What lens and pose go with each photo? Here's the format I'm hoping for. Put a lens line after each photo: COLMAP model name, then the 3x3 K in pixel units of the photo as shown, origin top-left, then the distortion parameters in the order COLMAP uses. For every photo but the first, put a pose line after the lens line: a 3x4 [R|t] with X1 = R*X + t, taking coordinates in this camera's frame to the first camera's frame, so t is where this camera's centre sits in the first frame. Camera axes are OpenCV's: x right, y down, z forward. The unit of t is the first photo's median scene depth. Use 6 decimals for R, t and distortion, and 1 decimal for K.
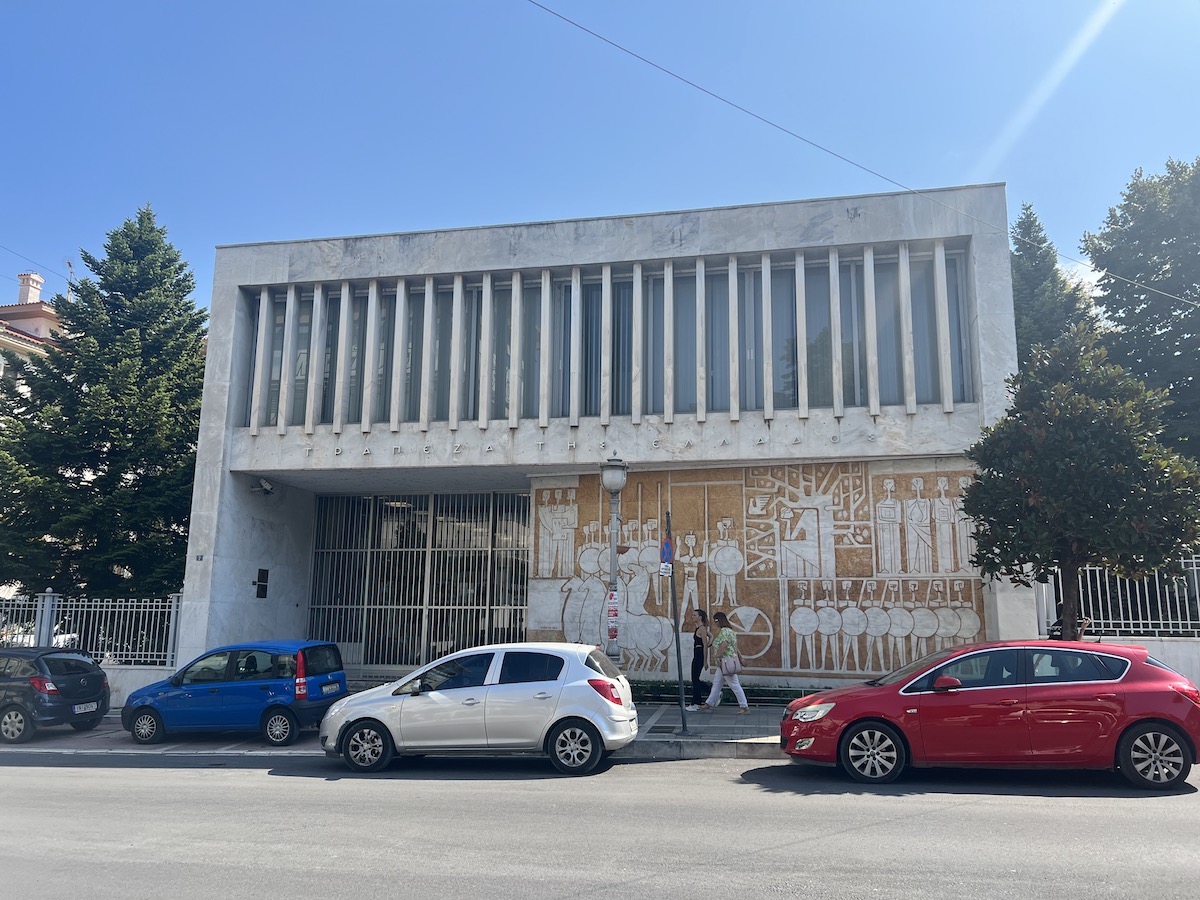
lens RADIAL K [[919.0, 0, 603.5], [0, 919.0, 450.0], [0, 0, 1]] dist [0.001995, -0.024870]
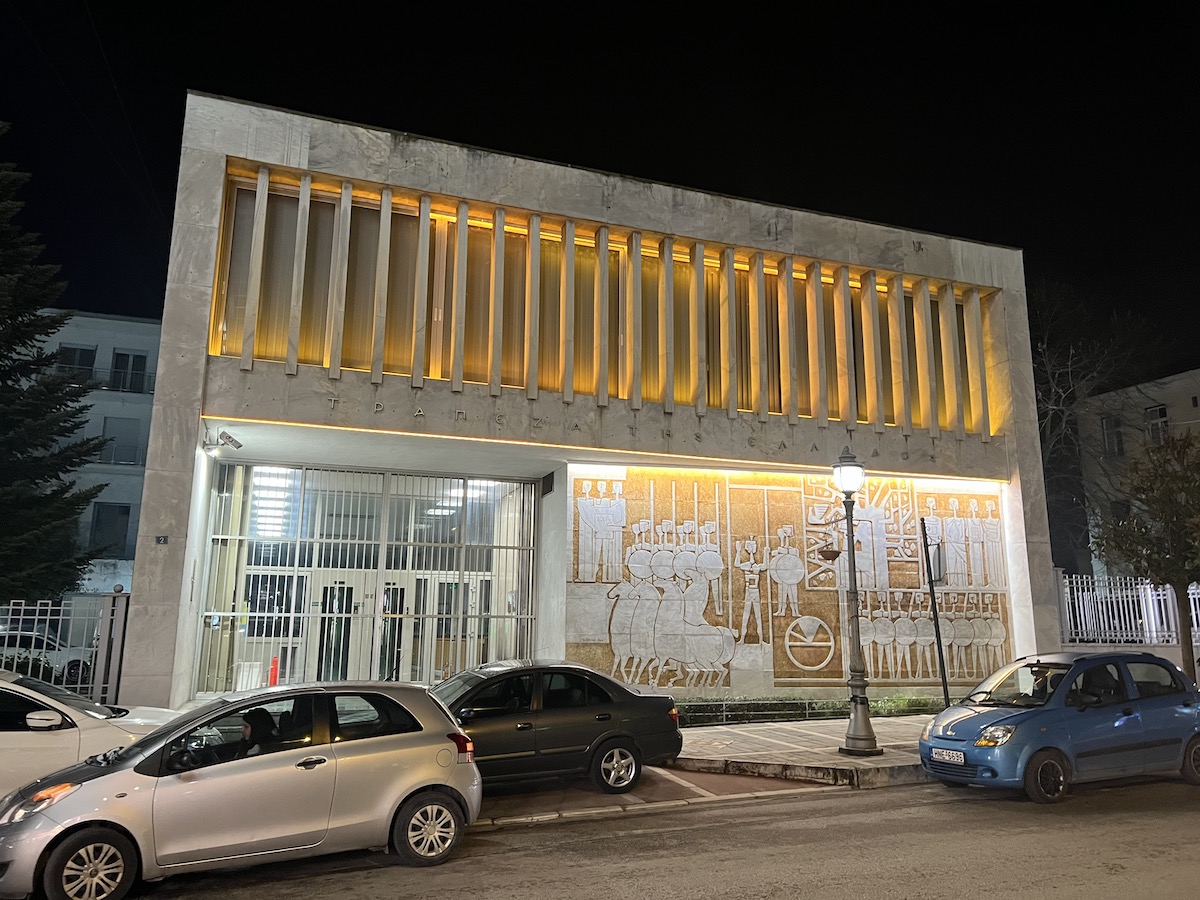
lens RADIAL K [[919.0, 0, 656.3], [0, 919.0, 426.3], [0, 0, 1]] dist [0.001995, -0.024870]
pose [[0.843023, 0.112259, 0.526032, -0.515069], [-0.095849, 0.993678, -0.058449, 0.041115], [-0.529268, -0.001146, 0.848454, 0.251114]]
